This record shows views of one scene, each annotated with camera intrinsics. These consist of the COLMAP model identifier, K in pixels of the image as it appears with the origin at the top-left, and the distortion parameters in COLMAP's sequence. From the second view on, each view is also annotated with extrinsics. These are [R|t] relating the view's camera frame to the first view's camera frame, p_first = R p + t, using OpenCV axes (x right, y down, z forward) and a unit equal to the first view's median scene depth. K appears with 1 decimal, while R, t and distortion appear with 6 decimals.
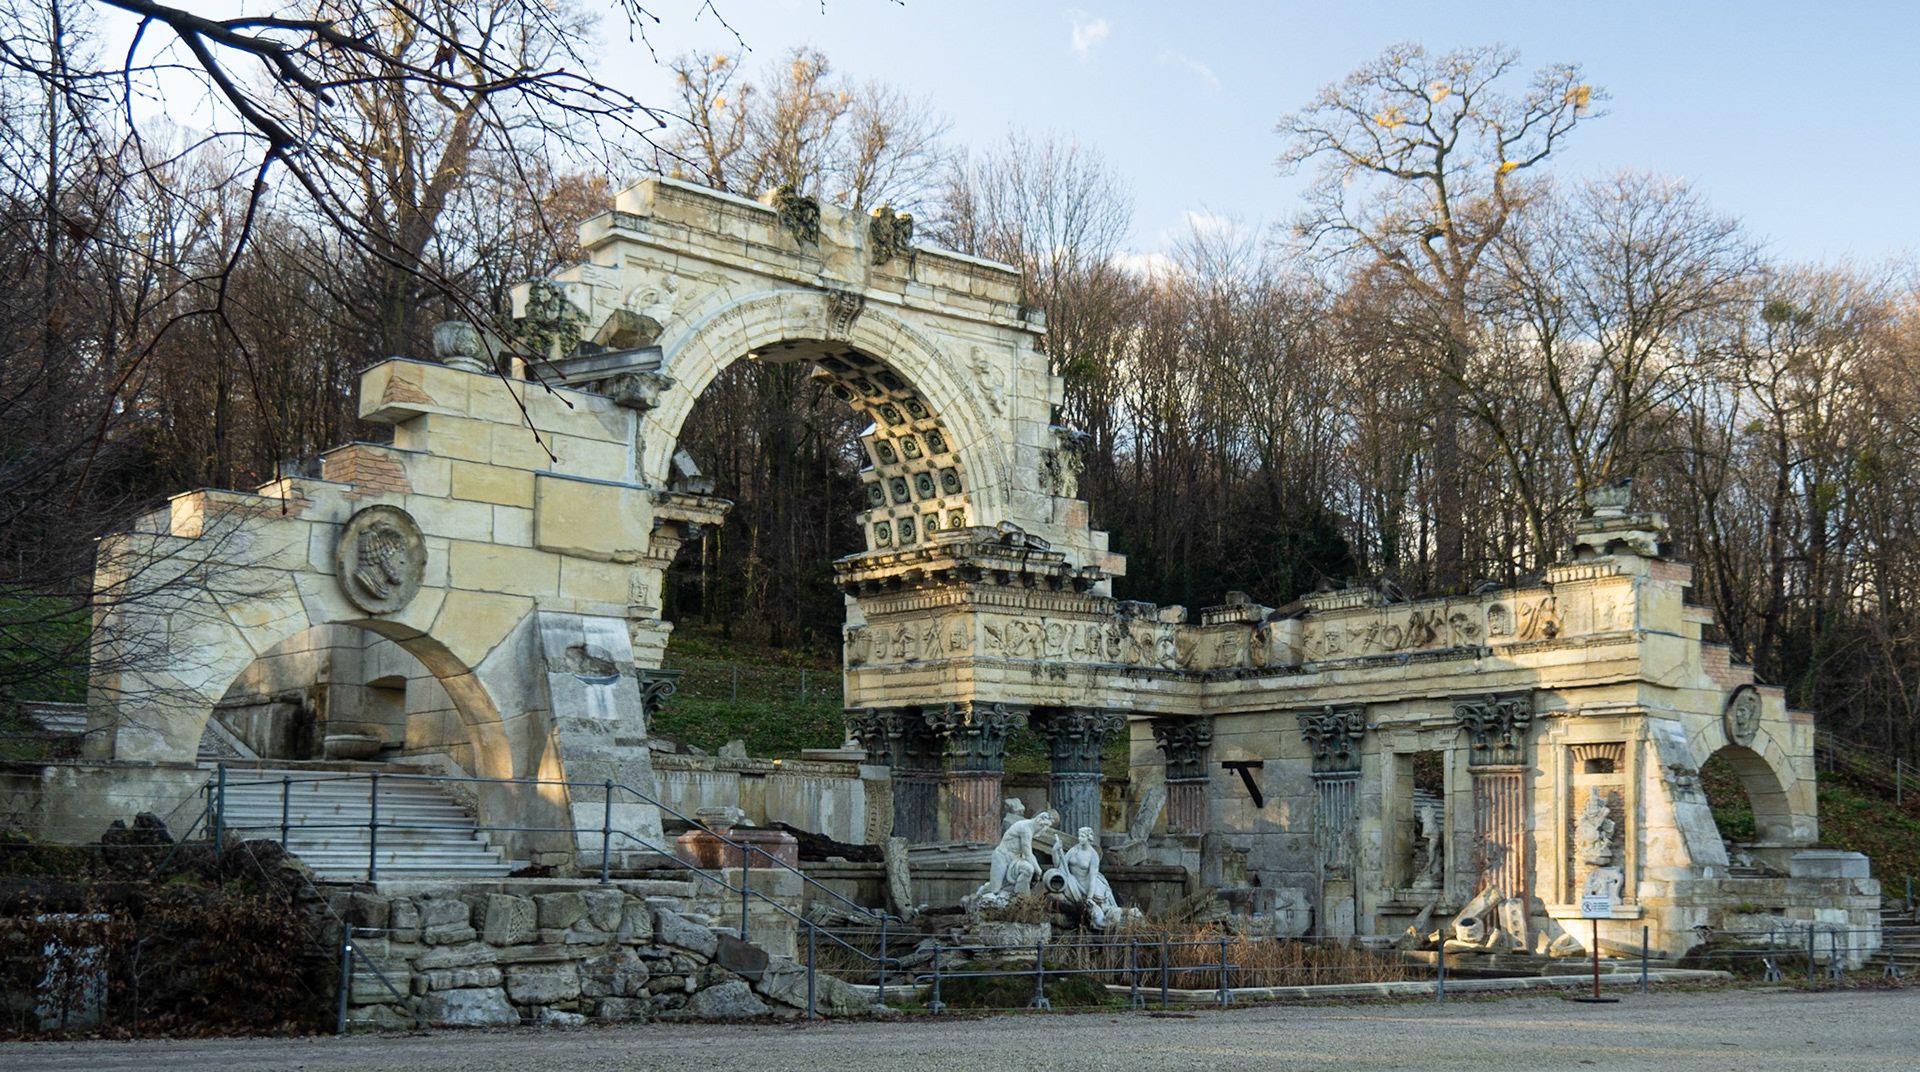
lens RADIAL K [[3123.0, 0, 960.0], [0, 3123.0, 536.0], [0, 0, 1]] dist [0.038267, 0.101604]
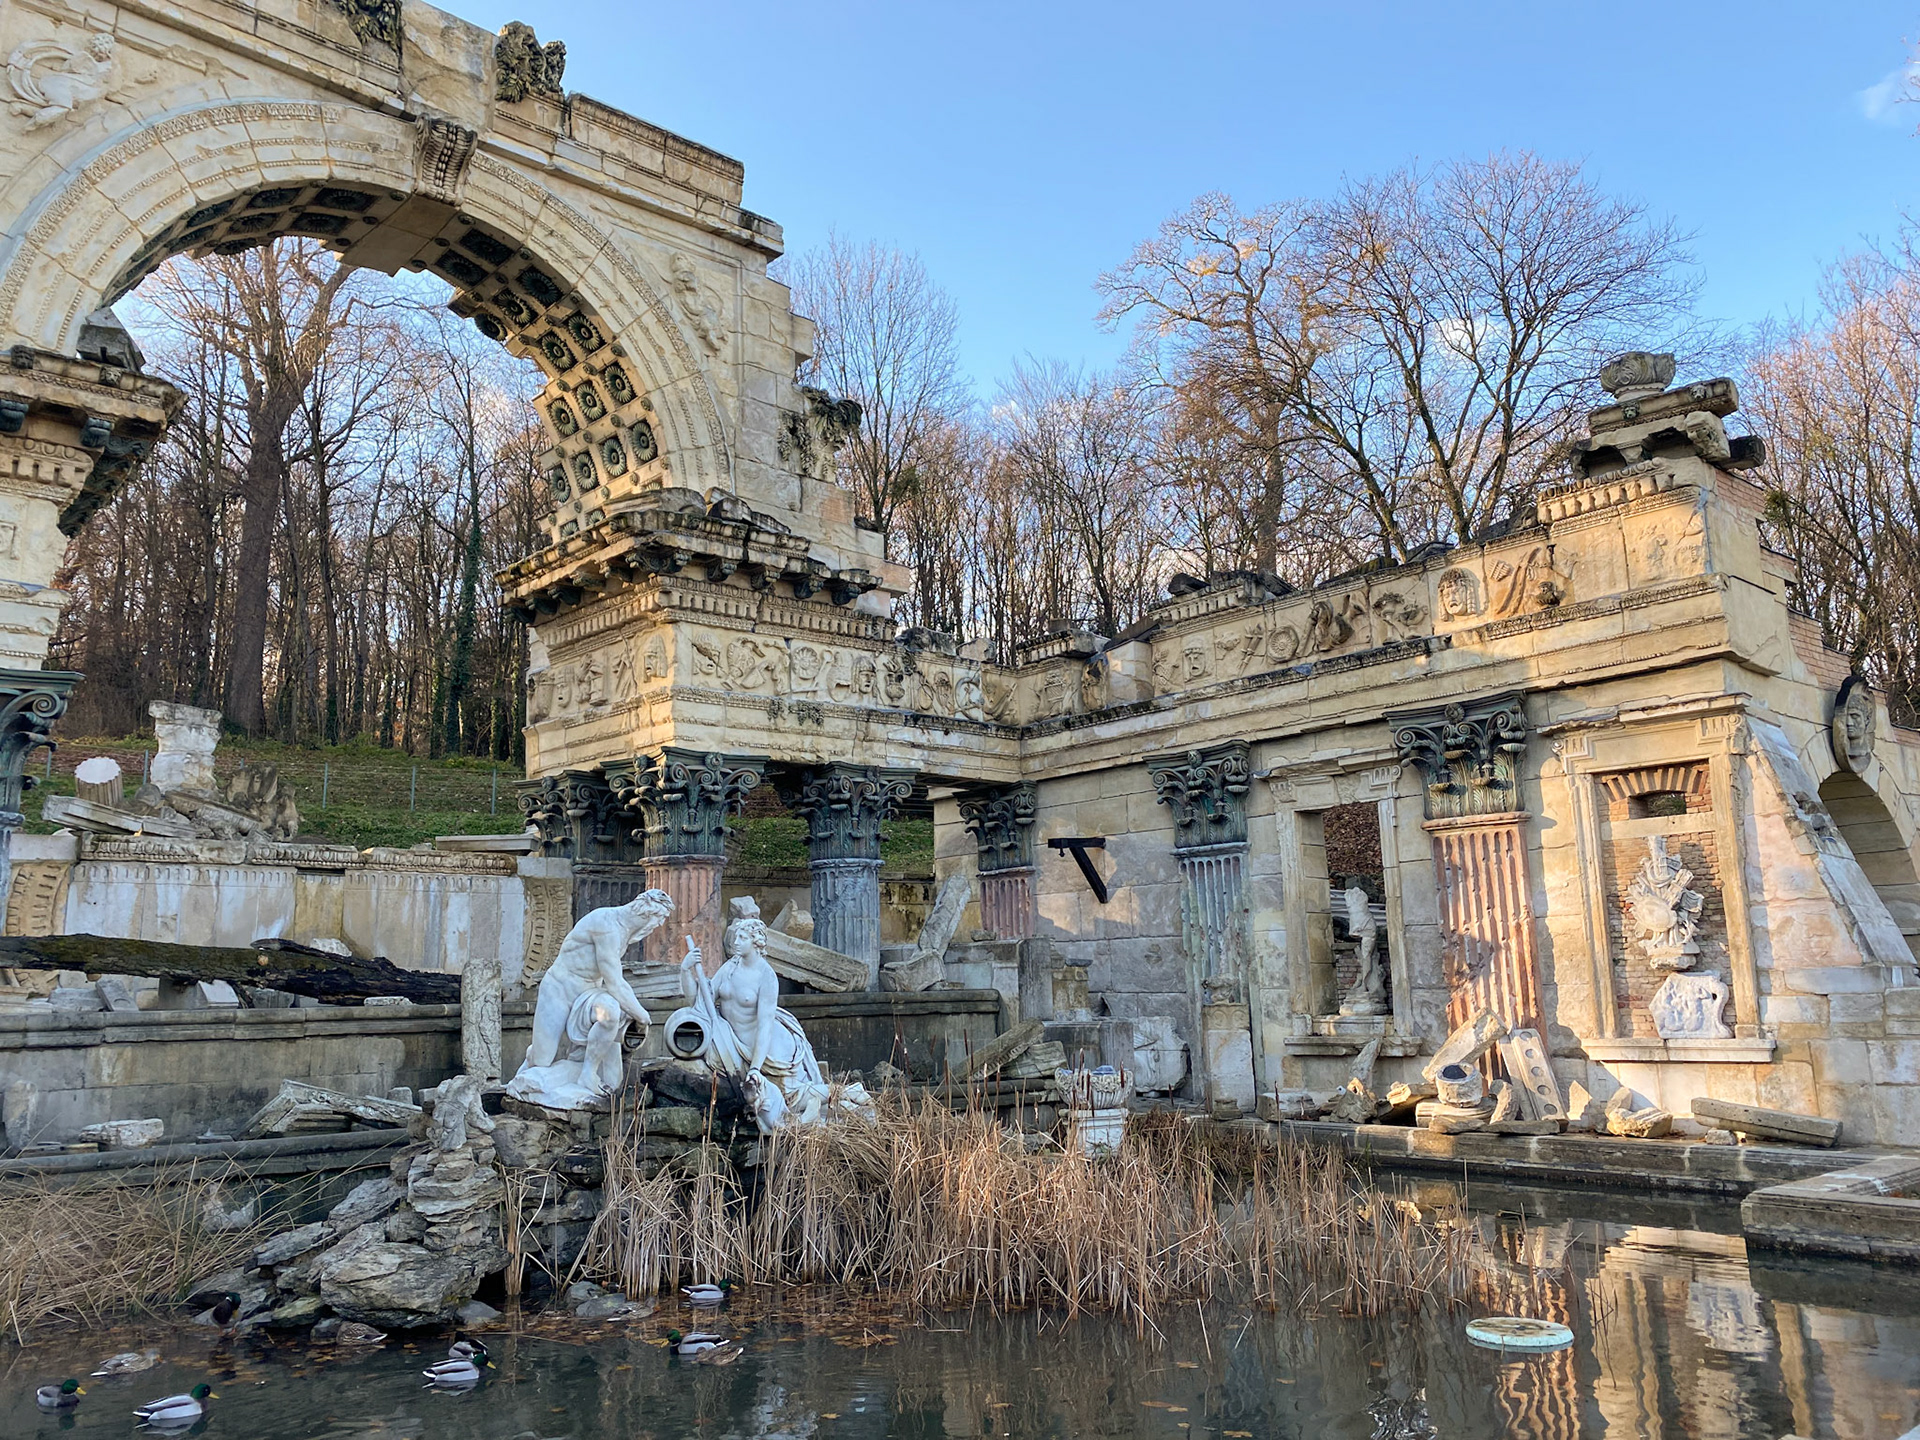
lens RADIAL K [[1422.2, 0, 964.3], [0, 1422.2, 686.6], [0, 0, 1]] dist [0.134479, -0.238045]
pose [[0.999522, -0.030735, 0.003279, 0.066454], [0.030909, 0.994429, -0.100771, 0.071907], [-0.000163, 0.100824, 0.994904, 0.688829]]
